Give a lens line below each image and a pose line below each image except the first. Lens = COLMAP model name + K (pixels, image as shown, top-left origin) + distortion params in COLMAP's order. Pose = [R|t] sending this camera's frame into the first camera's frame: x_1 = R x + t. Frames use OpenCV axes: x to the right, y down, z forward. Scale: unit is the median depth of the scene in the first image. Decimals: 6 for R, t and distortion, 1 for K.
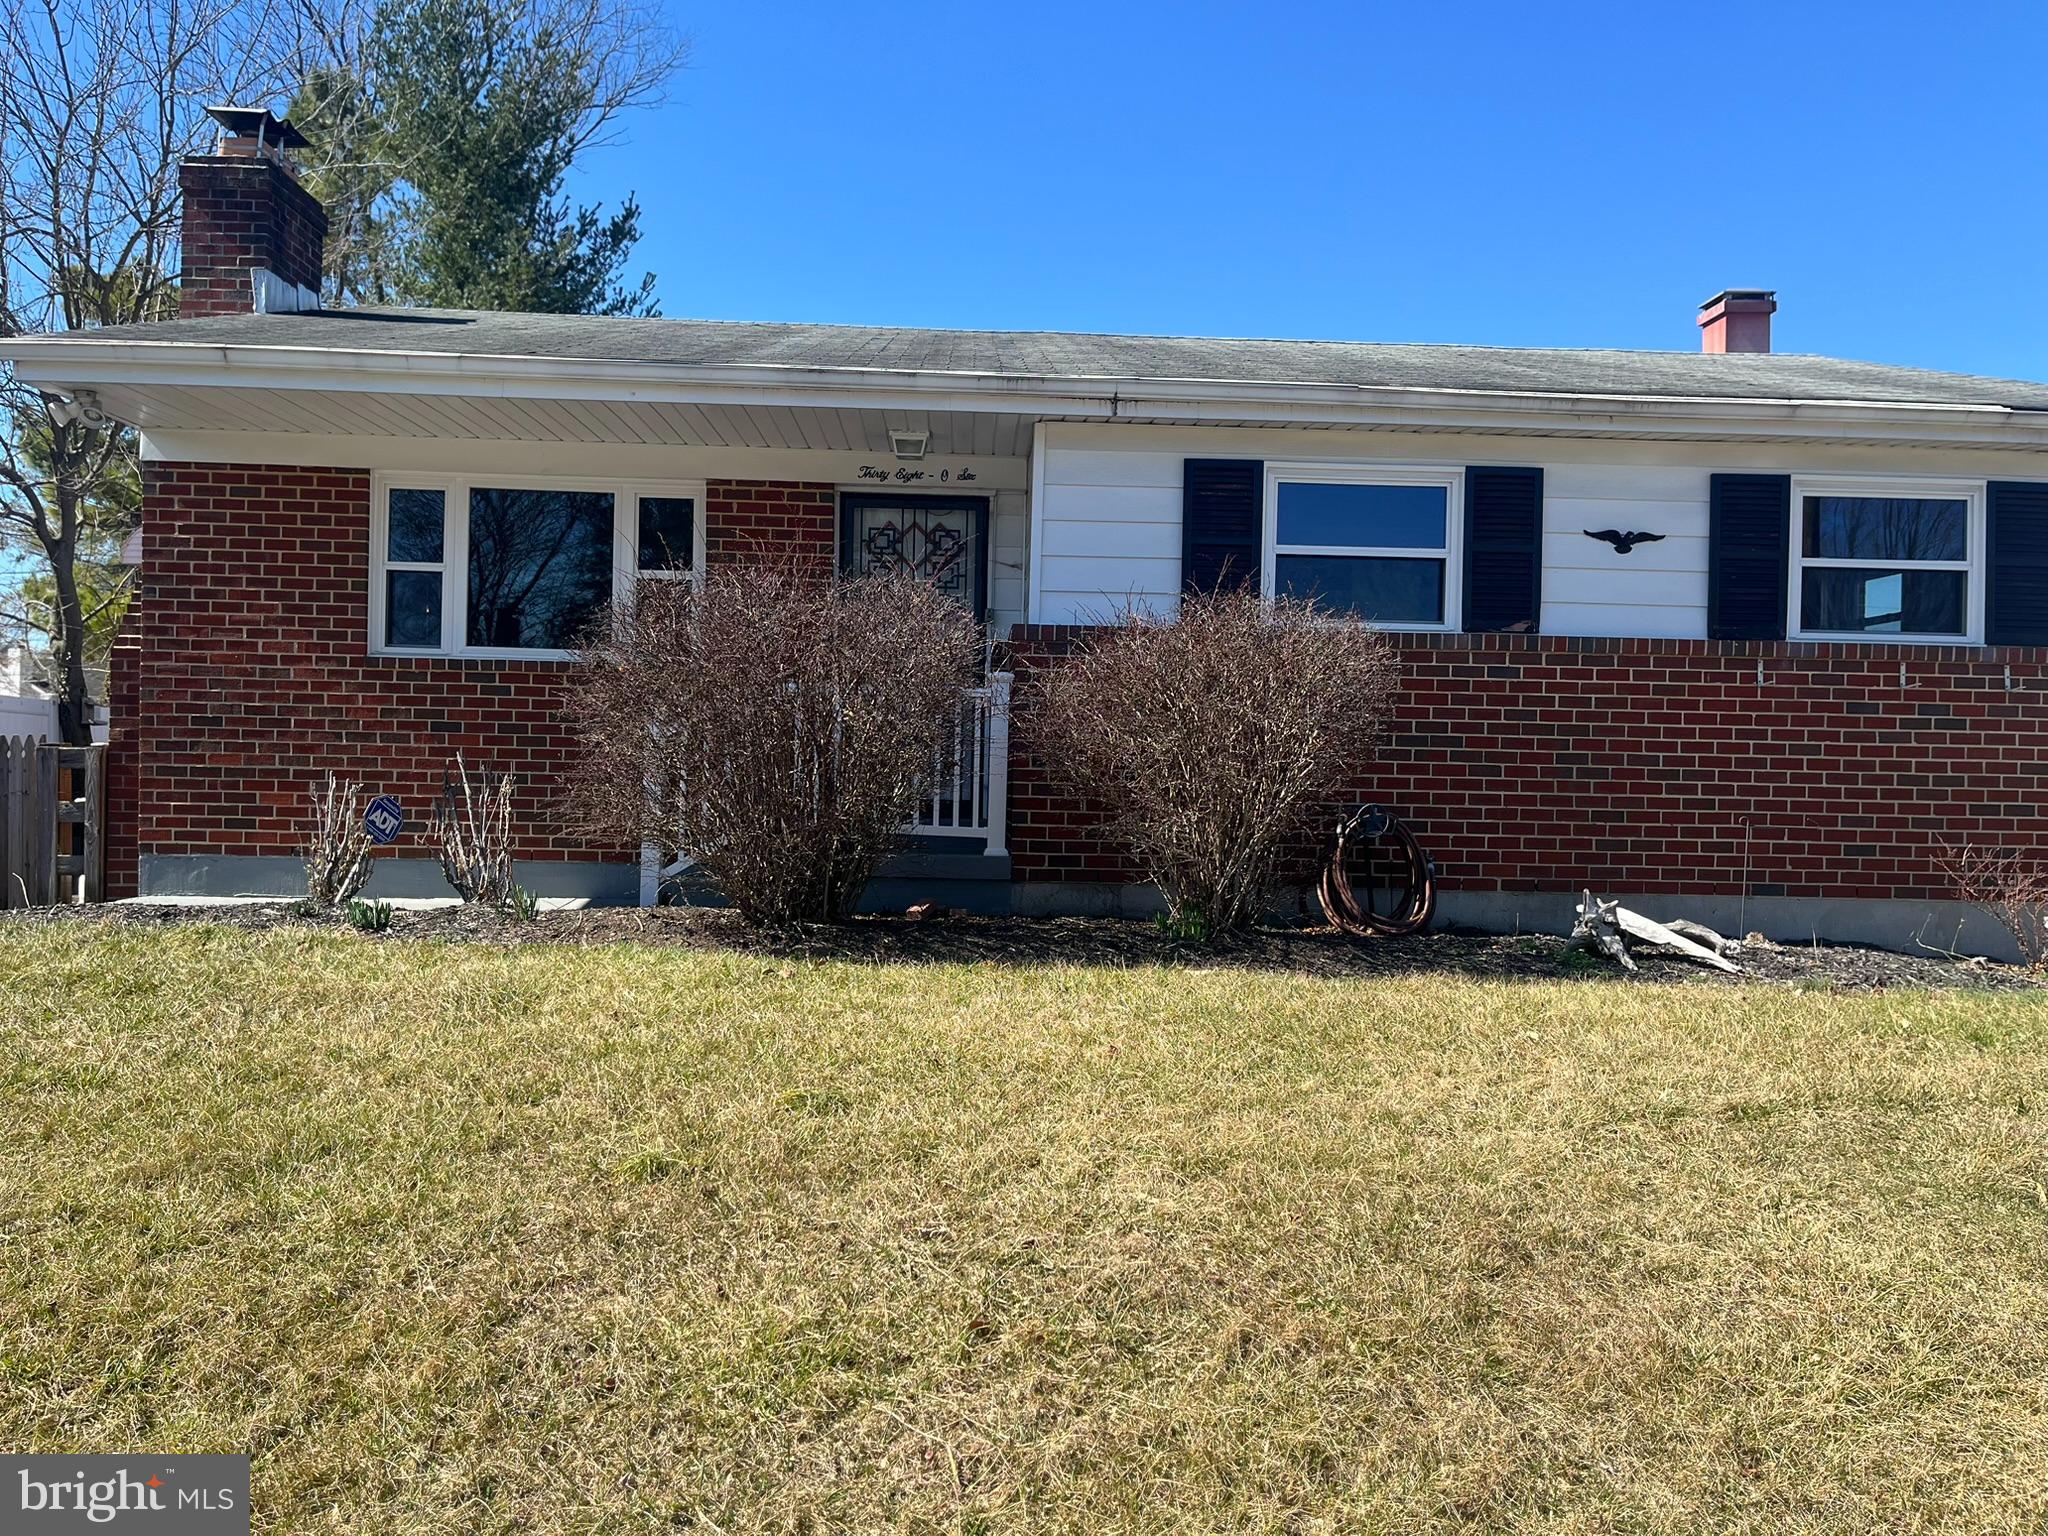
lens RADIAL K [[1566.0, 0, 1036.8], [0, 1566.0, 772.9], [0, 0, 1]] dist [0.023681, -0.030173]
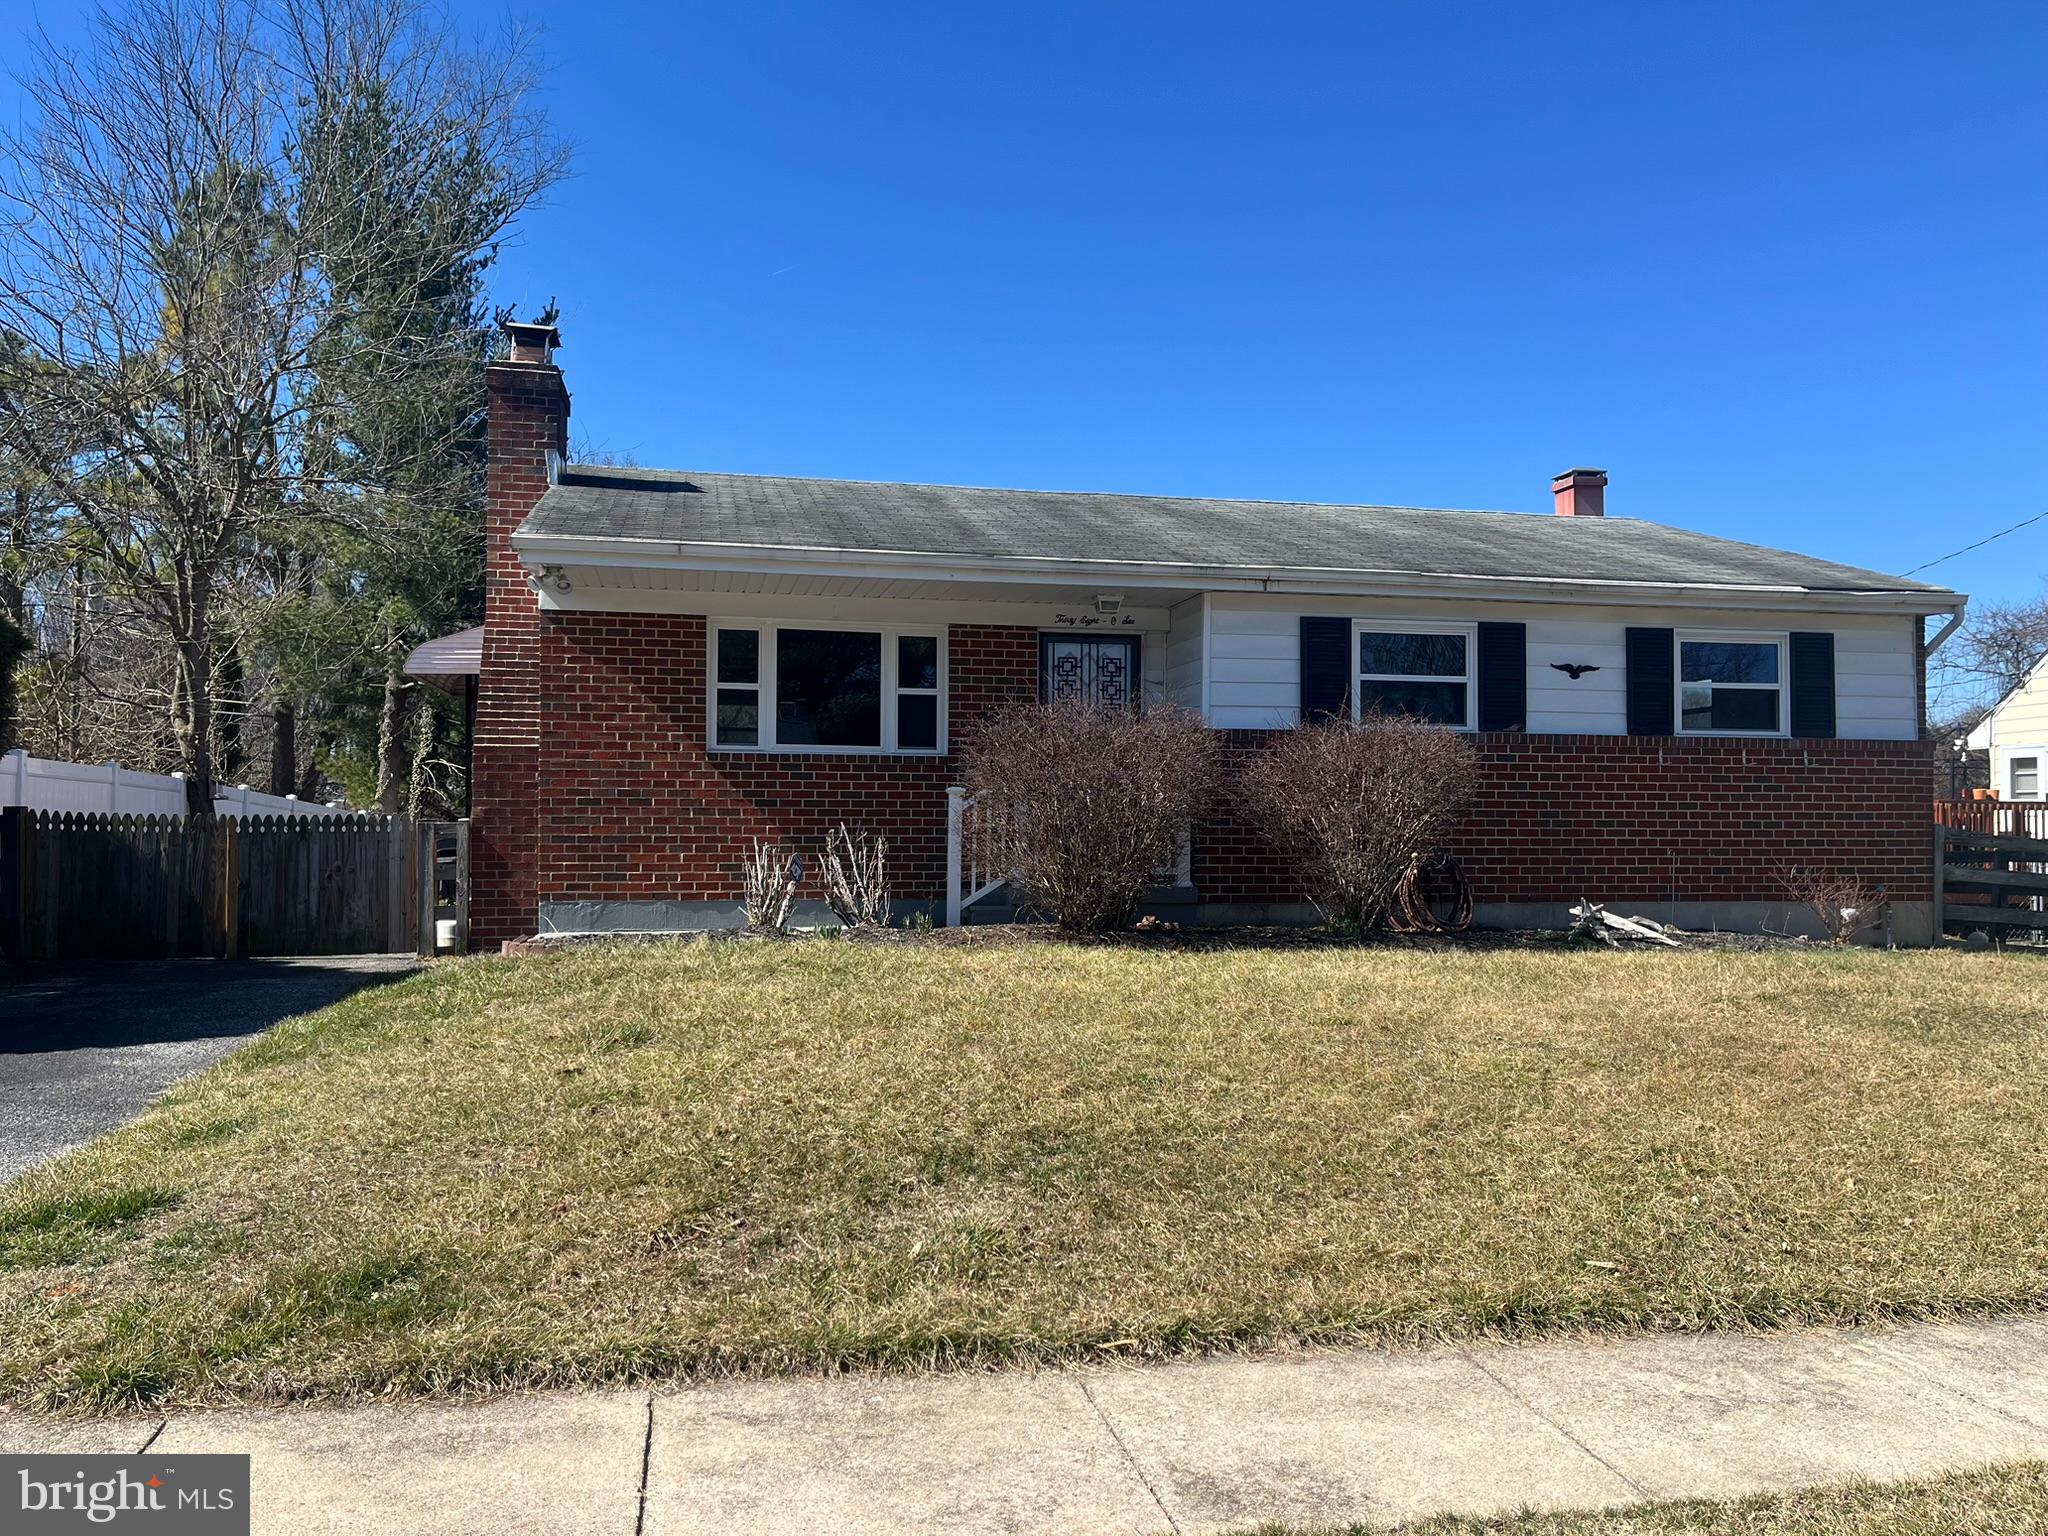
lens RADIAL K [[1566.0, 0, 1015.3], [0, 1566.0, 771.2], [0, 0, 1]] dist [0.023681, -0.030173]
pose [[0.986796, -0.011593, 0.161554, -0.405067], [0.016262, 0.999487, -0.027609, -0.016869], [-0.161151, 0.029872, 0.986478, -0.409529]]
